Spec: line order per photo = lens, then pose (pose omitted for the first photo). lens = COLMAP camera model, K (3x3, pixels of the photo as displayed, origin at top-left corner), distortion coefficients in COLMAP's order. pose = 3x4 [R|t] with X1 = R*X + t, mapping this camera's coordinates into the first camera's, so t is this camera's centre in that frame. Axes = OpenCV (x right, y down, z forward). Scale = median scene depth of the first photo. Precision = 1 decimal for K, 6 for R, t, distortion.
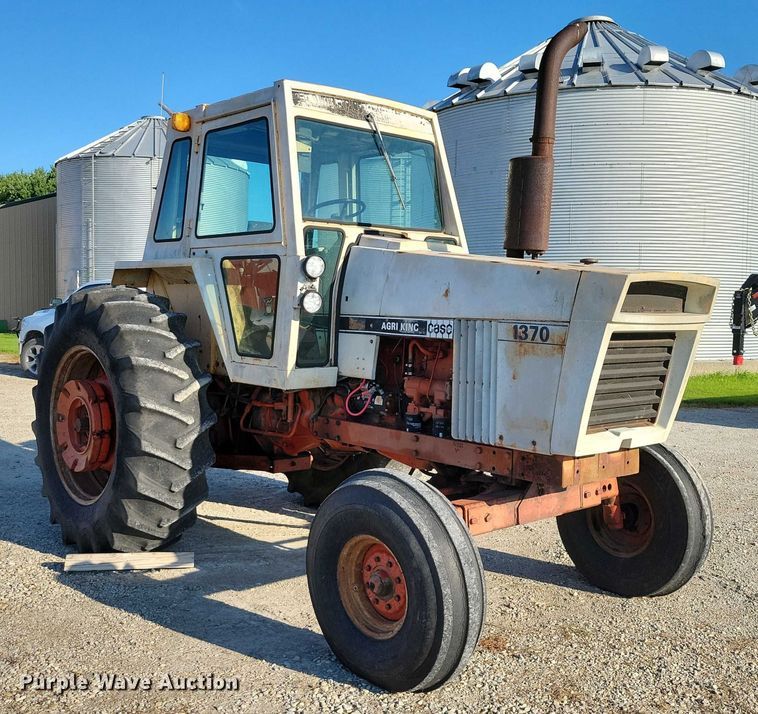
lens RADIAL K [[919.8, 0, 379.5], [0, 919.8, 375.3], [0, 0, 1]] dist [0.032864, 0.026540]
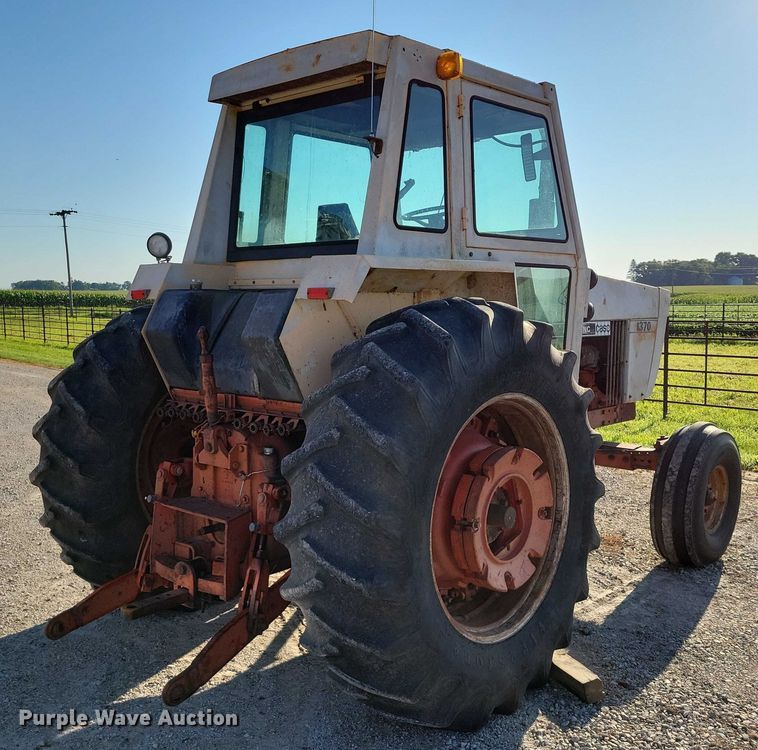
lens RADIAL K [[848.8, 0, 378.9], [0, 848.8, 383.7], [0, 0, 1]] dist [0.059182, -0.003274]
pose [[-0.116232, -0.117597, 0.986236, -1.132527], [0.073067, 0.989263, 0.126569, -0.152222], [-0.990531, 0.086773, -0.106392, 1.462601]]
